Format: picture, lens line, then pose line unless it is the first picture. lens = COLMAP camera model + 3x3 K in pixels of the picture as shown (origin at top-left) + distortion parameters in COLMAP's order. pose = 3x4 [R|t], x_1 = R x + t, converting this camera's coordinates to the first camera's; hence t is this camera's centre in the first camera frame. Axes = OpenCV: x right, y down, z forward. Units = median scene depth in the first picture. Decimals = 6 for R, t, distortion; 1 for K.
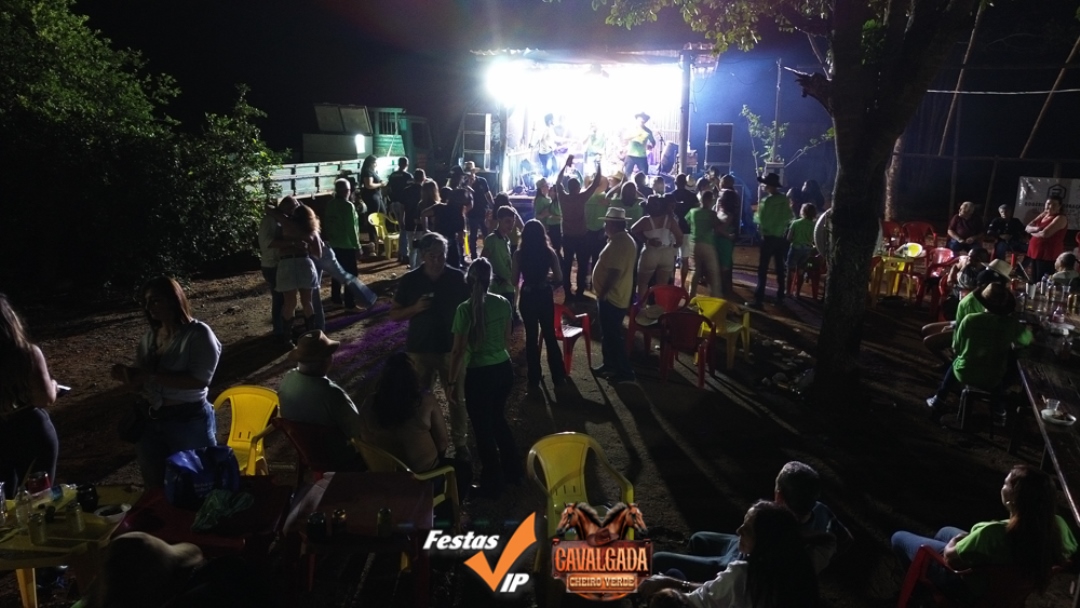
lens RADIAL K [[764.7, 0, 537.8], [0, 764.7, 299.9], [0, 0, 1]] dist [0.056923, -0.052390]
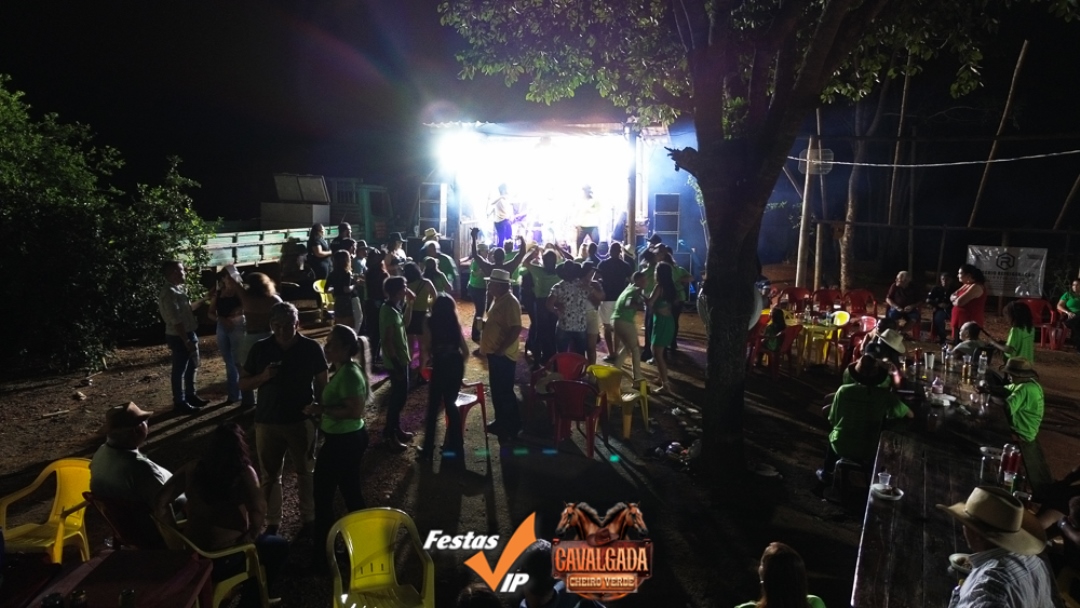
lens RADIAL K [[764.7, 0, 542.3], [0, 764.7, 294.9], [0, 0, 1]] dist [0.056923, -0.052390]
pose [[0.999963, 0.001151, -0.008557, 0.107210], [-0.001924, 0.995854, -0.090943, -0.003282], [0.008416, 0.090957, 0.995819, -0.000846]]
